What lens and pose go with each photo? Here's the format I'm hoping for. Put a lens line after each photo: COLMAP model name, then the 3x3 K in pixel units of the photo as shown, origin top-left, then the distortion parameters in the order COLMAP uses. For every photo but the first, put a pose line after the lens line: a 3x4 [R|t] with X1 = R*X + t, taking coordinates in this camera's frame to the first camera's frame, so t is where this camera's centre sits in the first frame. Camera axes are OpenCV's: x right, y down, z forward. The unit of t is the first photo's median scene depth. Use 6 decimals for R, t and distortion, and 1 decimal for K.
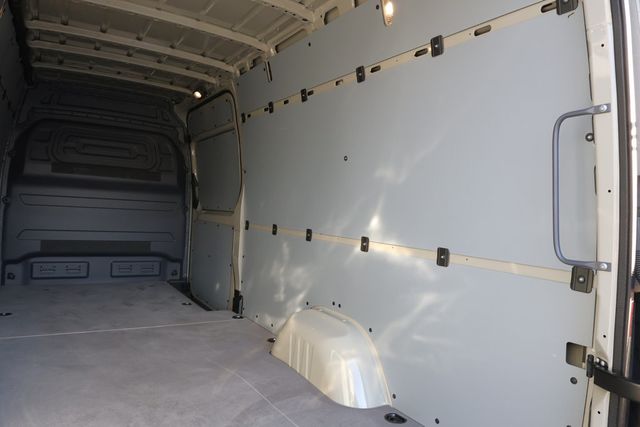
lens RADIAL K [[431.8, 0, 320.0], [0, 431.8, 213.5], [0, 0, 1]] dist [0.002515, 0.000769]
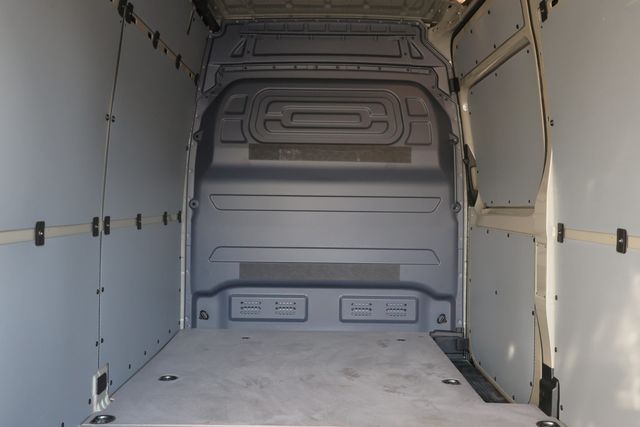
lens RADIAL K [[633.0, 0, 320.0], [0, 633.0, 213.5], [0, 0, 1]] dist [0.025238, 0.011738]
pose [[0.840574, -0.039026, -0.540288, -0.010328], [0.032904, 0.999238, -0.020985, 0.010432], [0.540696, -0.000138, 0.841218, 0.232813]]
